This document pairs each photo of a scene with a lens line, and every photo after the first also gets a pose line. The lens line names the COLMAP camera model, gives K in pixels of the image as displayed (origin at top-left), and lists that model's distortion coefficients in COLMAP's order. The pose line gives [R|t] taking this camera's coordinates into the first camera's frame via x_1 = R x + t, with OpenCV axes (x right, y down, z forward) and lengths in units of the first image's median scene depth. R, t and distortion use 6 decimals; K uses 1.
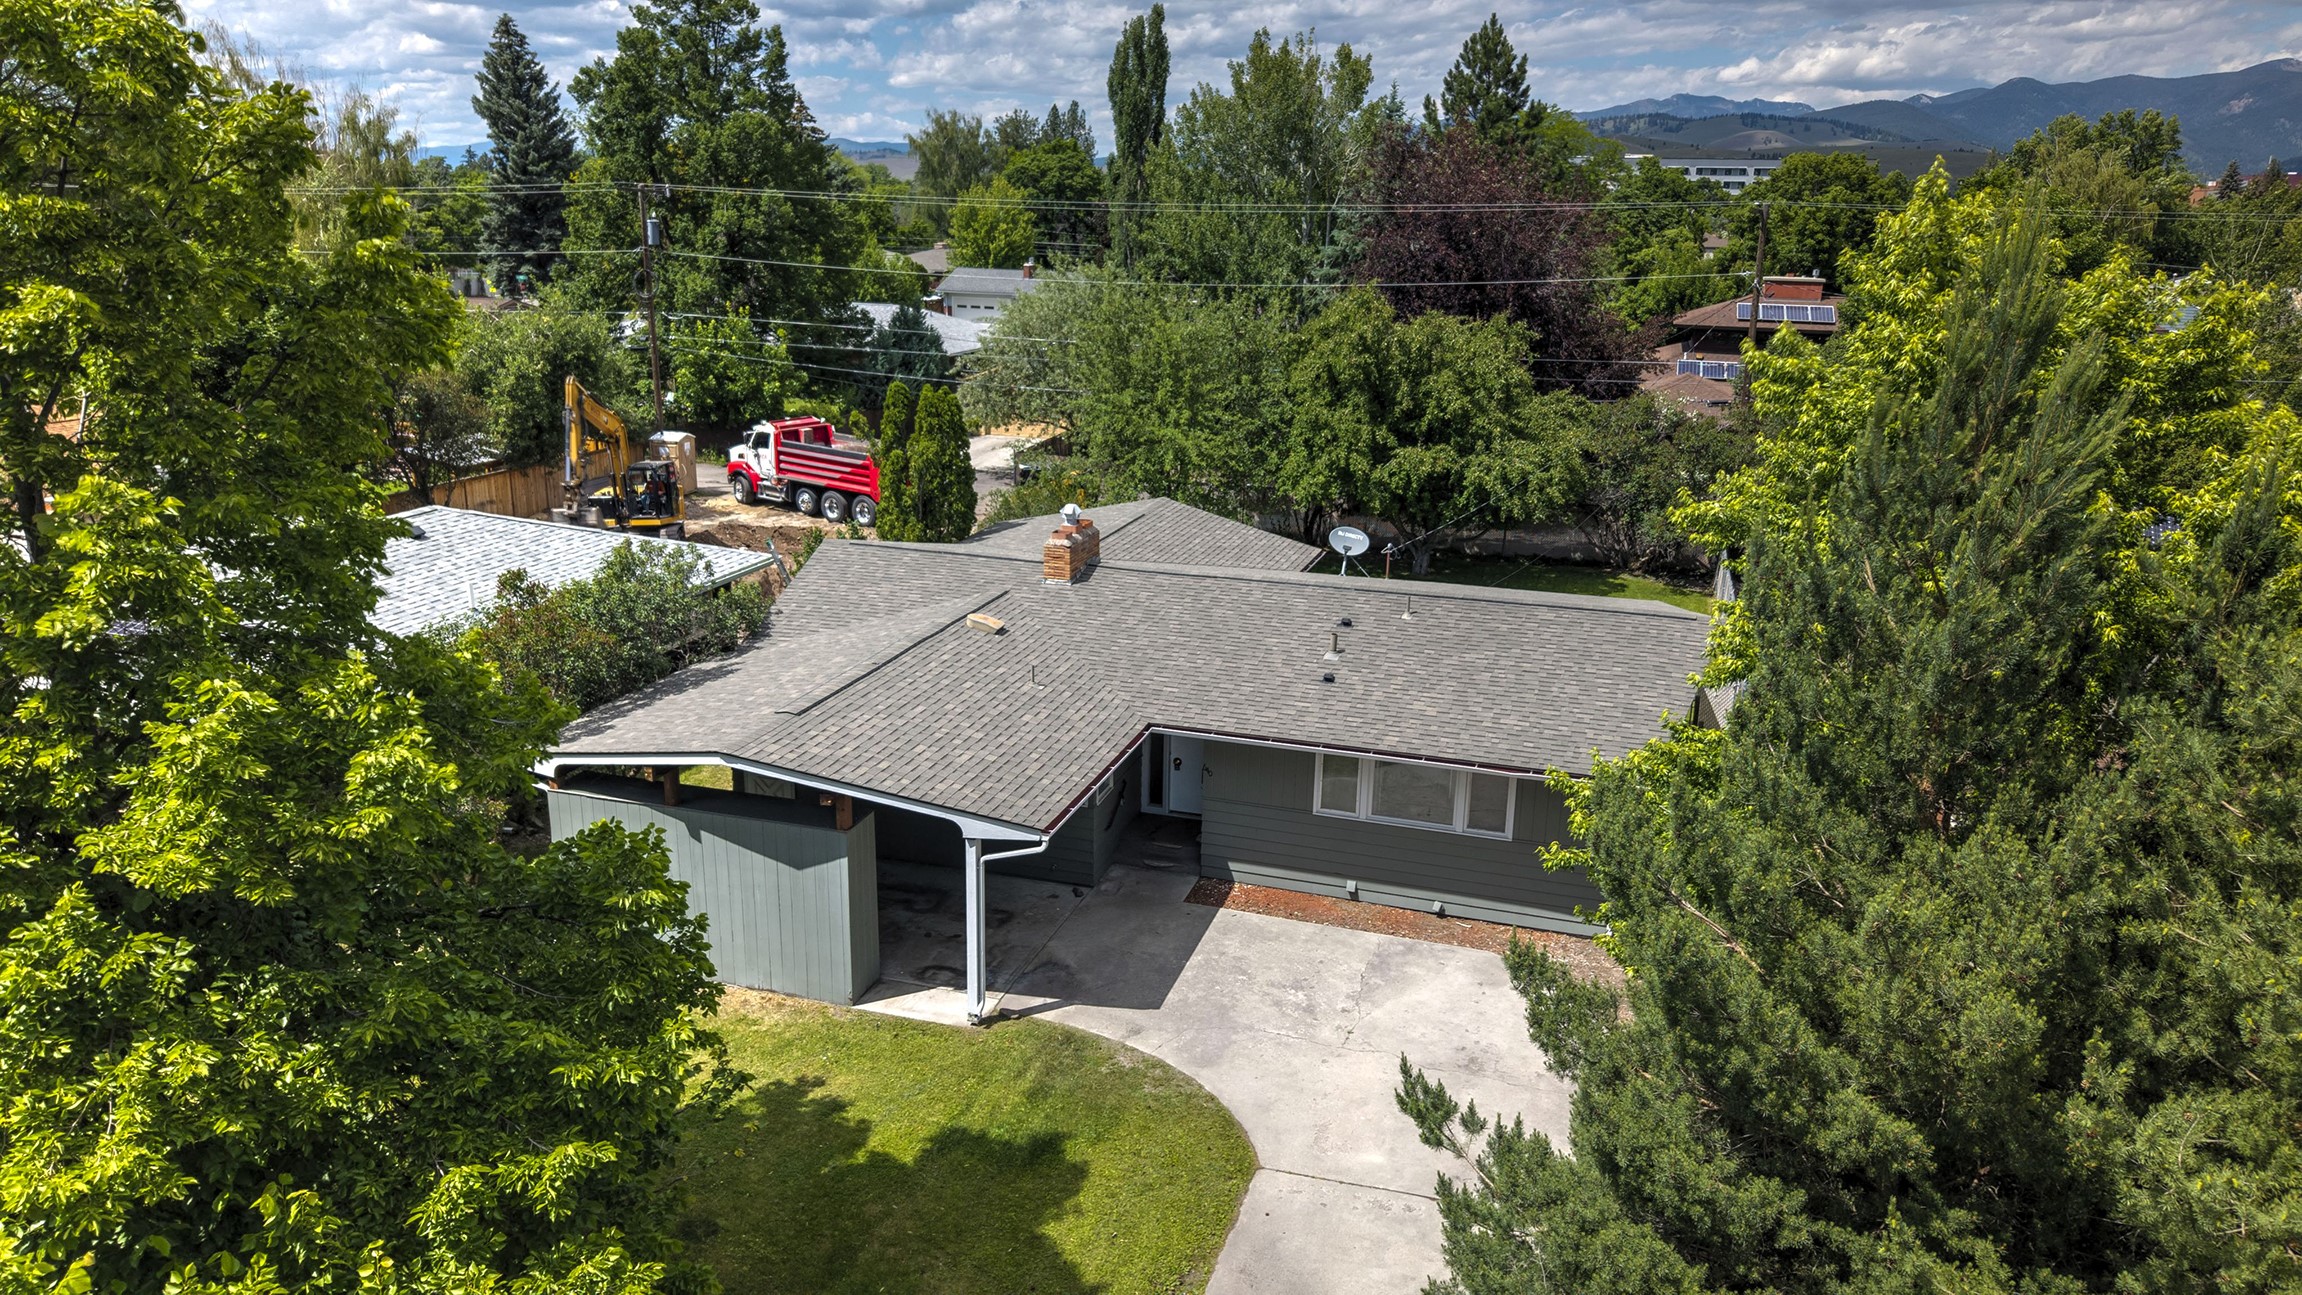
lens RADIAL K [[1570.1, 0, 1151.0], [0, 1570.1, 647.5], [0, 0, 1]] dist [0.011920, -0.005428]
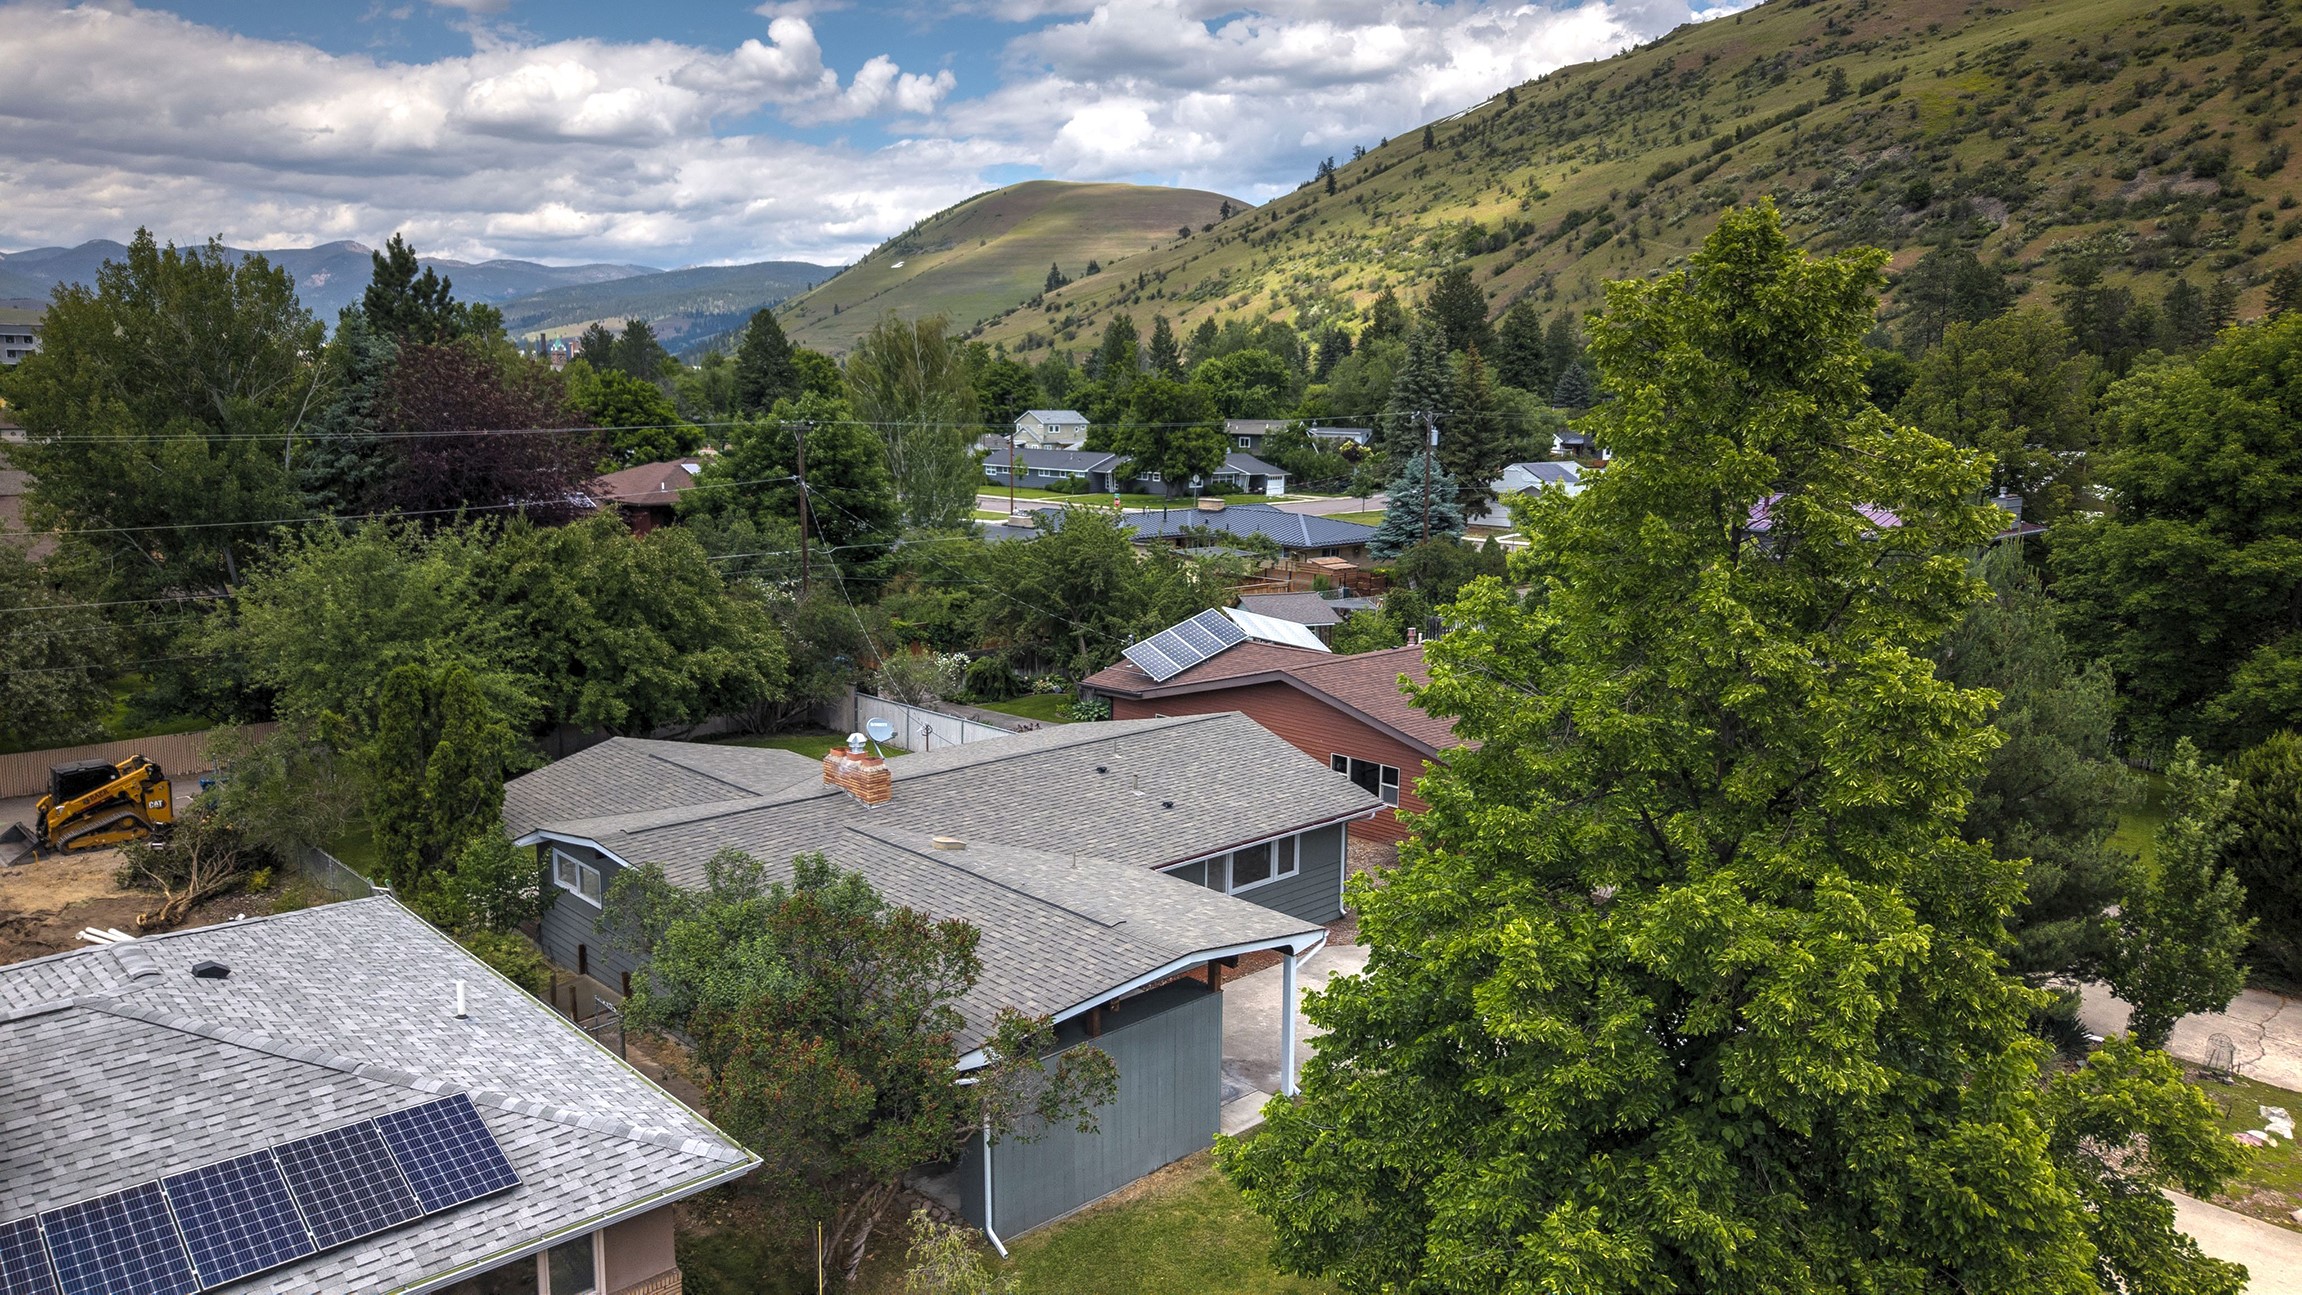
lens RADIAL K [[1570.1, 0, 1151.0], [0, 1570.1, 647.5], [0, 0, 1]] dist [0.011920, -0.005428]
pose [[0.491990, -0.151821, 0.857261, -0.481040], [0.233597, 0.971590, 0.038005, -0.078385], [-0.838677, 0.181556, 0.513477, 0.140249]]
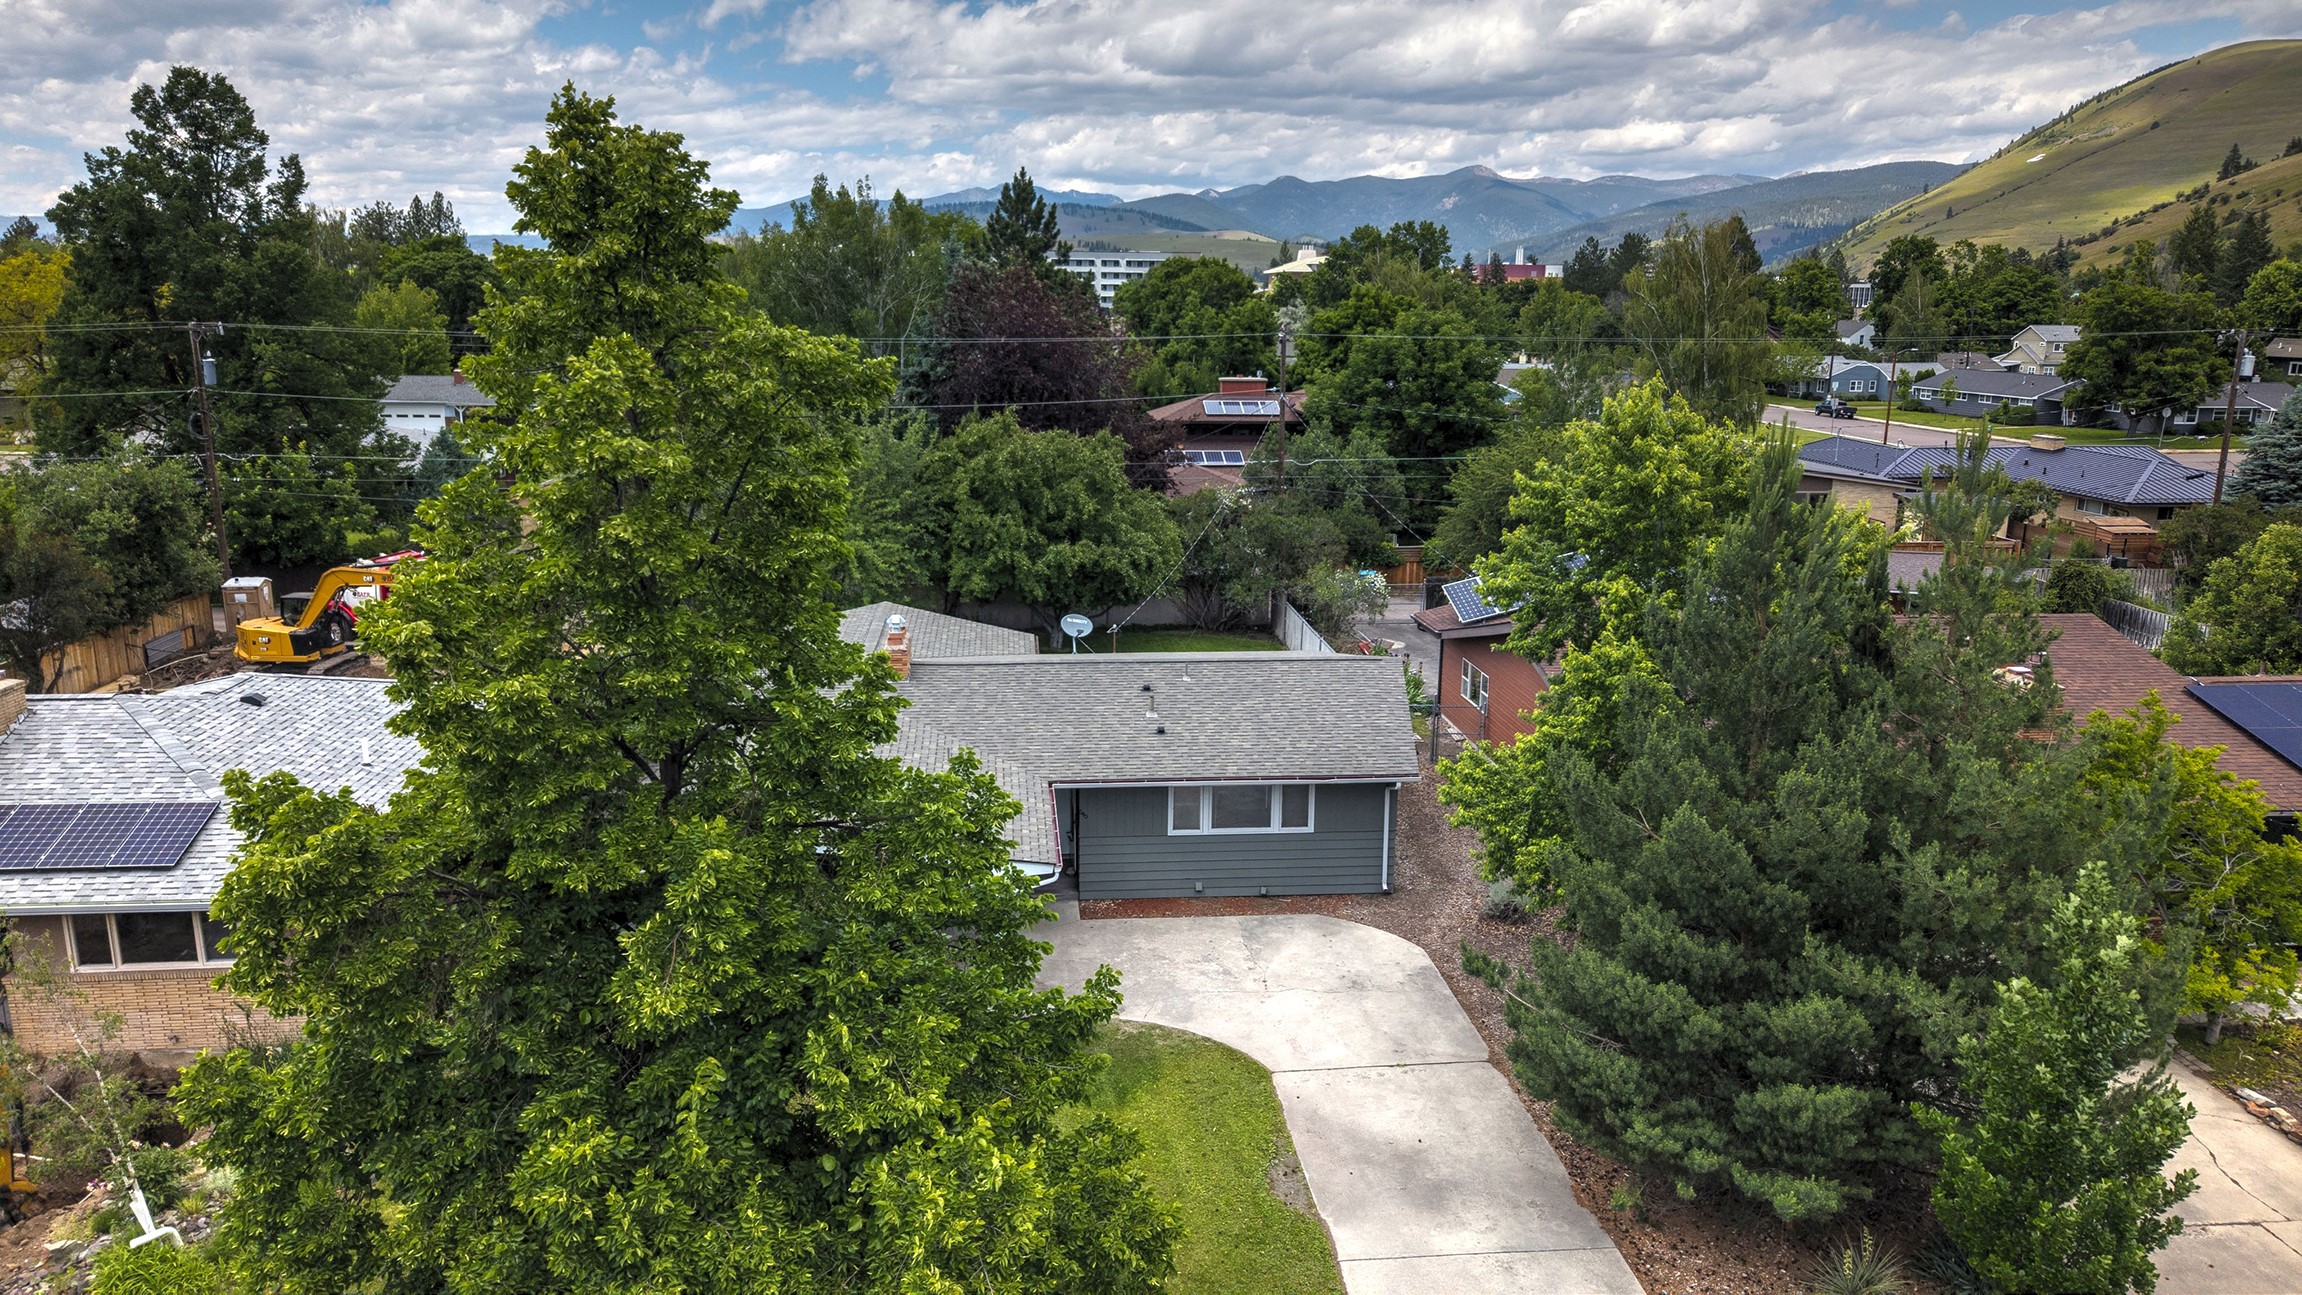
lens RADIAL K [[1570.1, 0, 1151.0], [0, 1570.1, 647.5], [0, 0, 1]] dist [0.011920, -0.005428]
pose [[0.921251, -0.094773, 0.377246, -0.178396], [0.112922, 0.993258, -0.026231, -0.007506], [-0.372216, 0.066765, 0.925742, -0.098672]]
